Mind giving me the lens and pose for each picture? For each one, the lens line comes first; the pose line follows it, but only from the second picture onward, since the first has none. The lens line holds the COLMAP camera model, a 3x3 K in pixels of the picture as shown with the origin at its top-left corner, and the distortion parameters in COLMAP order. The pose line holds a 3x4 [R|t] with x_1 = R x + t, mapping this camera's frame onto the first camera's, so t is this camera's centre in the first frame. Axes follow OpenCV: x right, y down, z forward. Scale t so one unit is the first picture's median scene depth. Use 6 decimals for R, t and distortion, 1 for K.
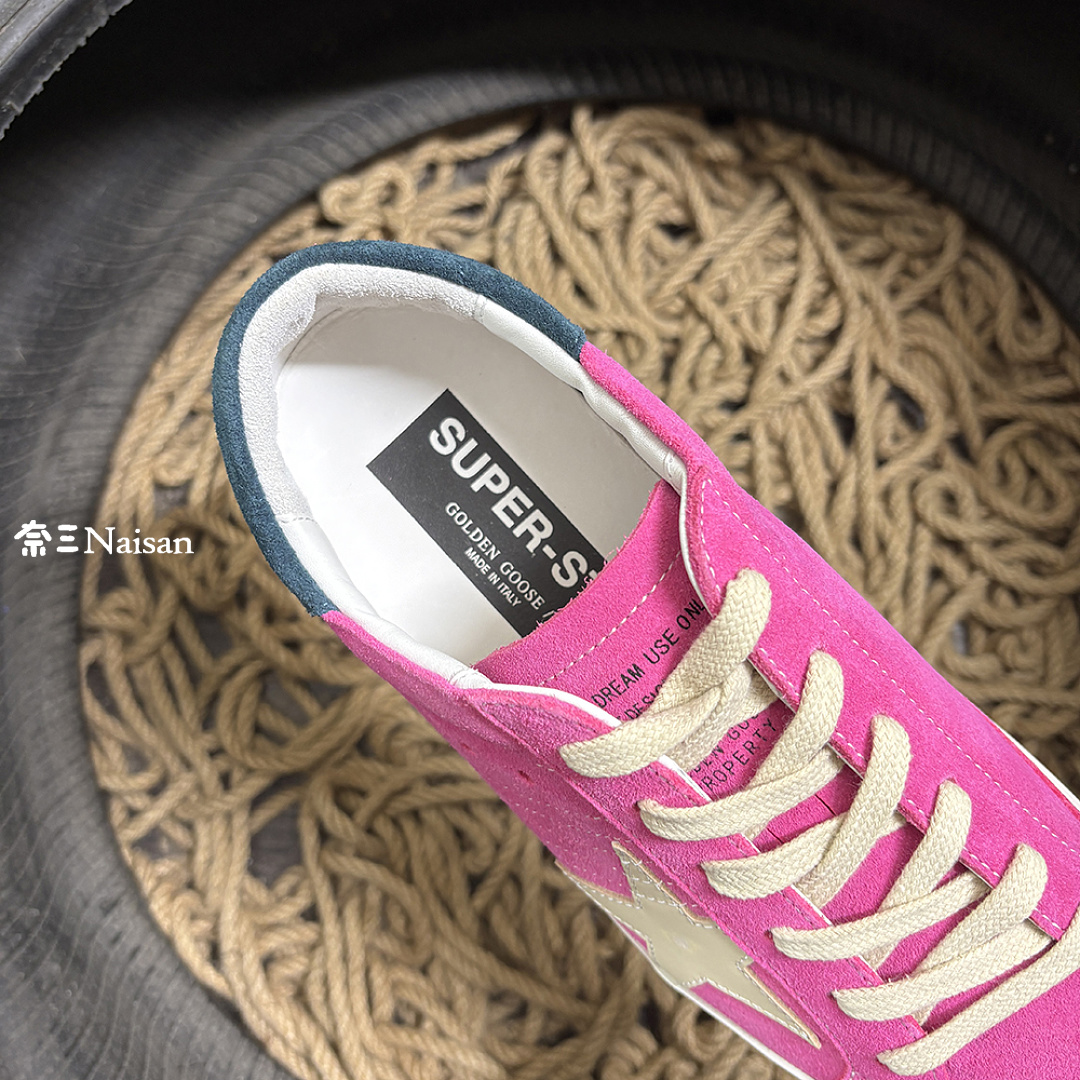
lens RADIAL K [[1251.8, 0, 538.6], [0, 1251.8, 581.8], [0, 0, 1]] dist [0.014877, 0.016134]
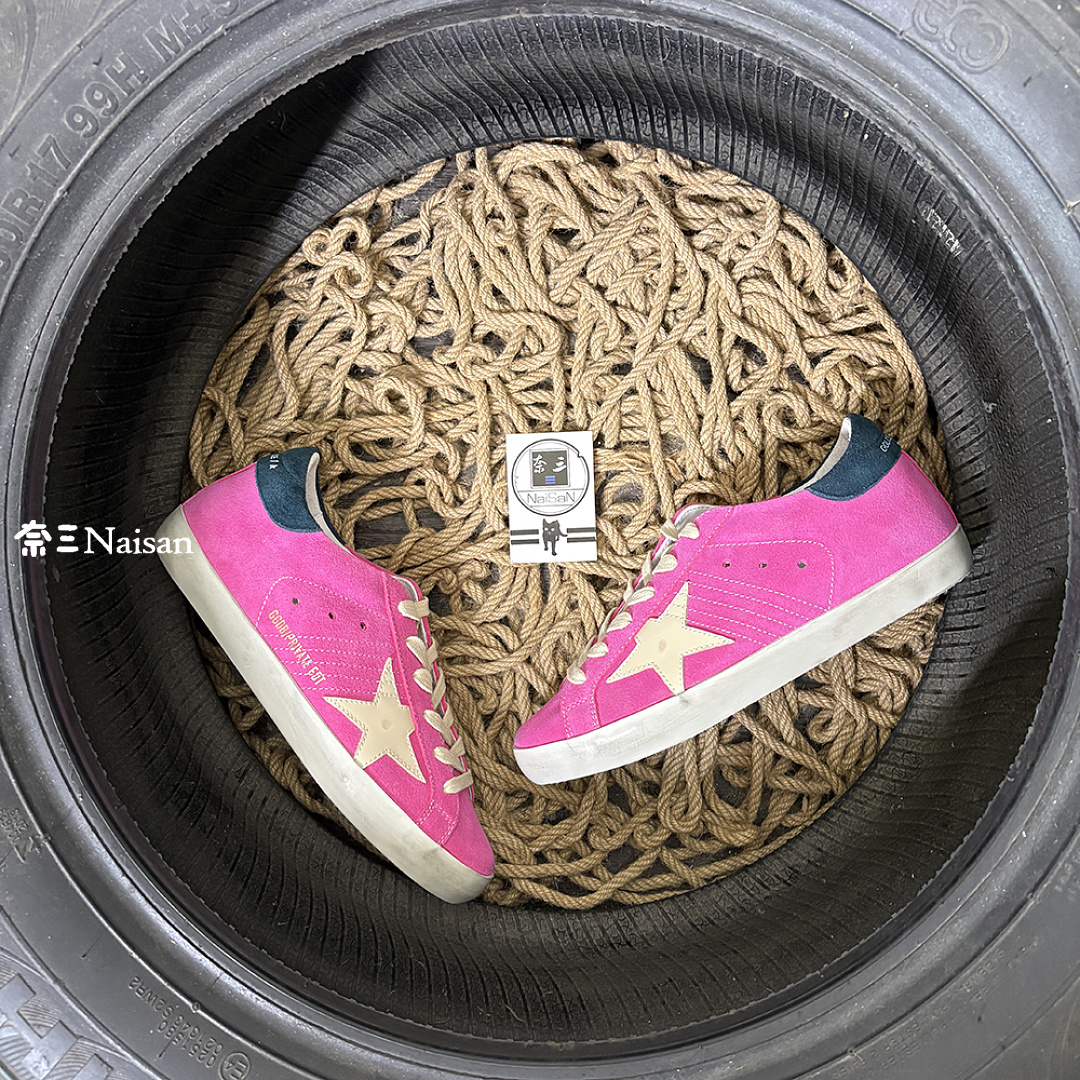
lens RADIAL K [[1251.8, 0, 538.6], [0, 1251.8, 581.8], [0, 0, 1]] dist [0.014877, 0.016134]
pose [[0.990101, -0.133218, -0.044194, 0.093406], [0.139411, 0.969911, 0.199595, -0.193020], [0.016275, -0.203780, 0.978881, -0.364688]]
